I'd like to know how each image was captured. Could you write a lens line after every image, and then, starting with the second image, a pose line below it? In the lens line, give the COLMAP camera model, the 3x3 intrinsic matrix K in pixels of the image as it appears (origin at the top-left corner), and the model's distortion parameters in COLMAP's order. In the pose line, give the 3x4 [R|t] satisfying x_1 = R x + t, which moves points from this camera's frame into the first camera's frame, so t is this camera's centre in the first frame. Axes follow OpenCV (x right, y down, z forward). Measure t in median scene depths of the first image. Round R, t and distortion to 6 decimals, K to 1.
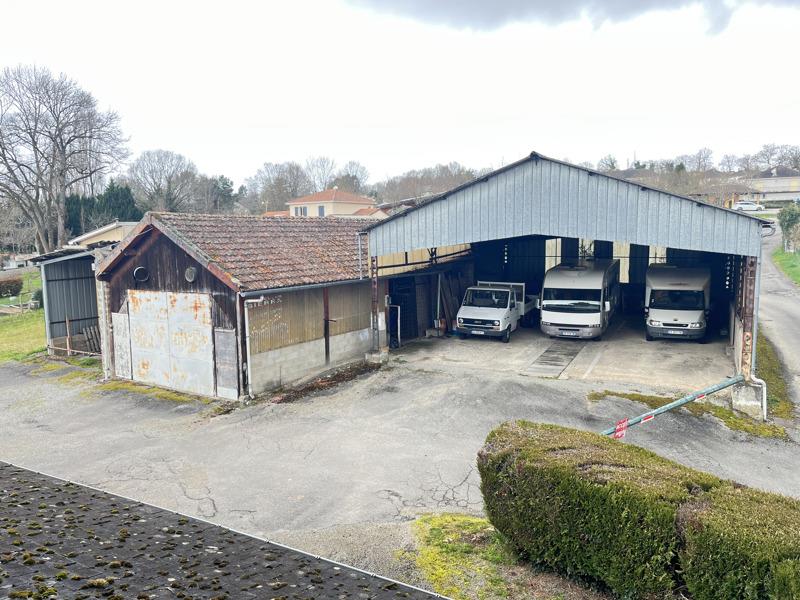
lens RADIAL K [[600.7, 0, 398.5], [0, 600.7, 300.4], [0, 0, 1]] dist [0.033020, 0.001145]
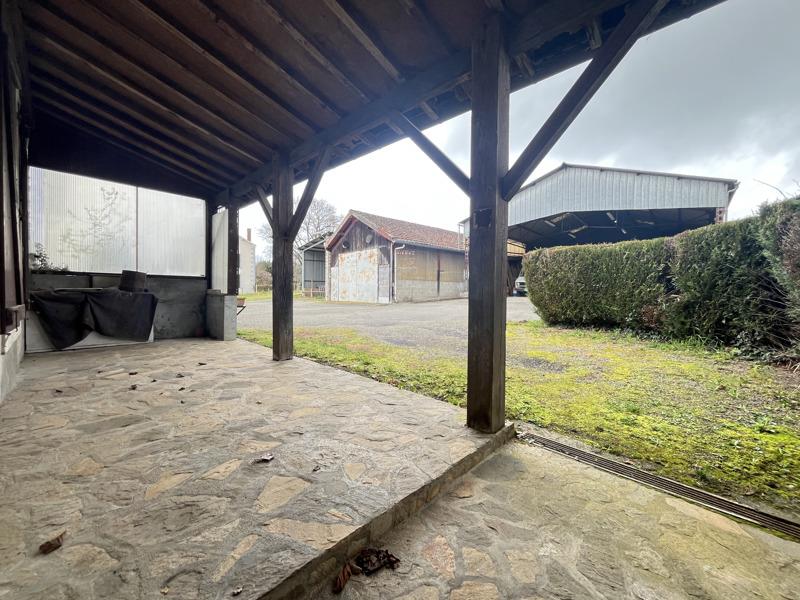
lens RADIAL K [[324.0, 0, 402.3], [0, 324.0, 300.1], [0, 0, 1]] dist [-0.001790, -0.000074]
pose [[0.969110, 0.029017, -0.244916, 0.016788], [-0.052725, 0.994472, -0.090804, 0.237222], [0.240927, 0.100913, 0.965283, 0.048482]]
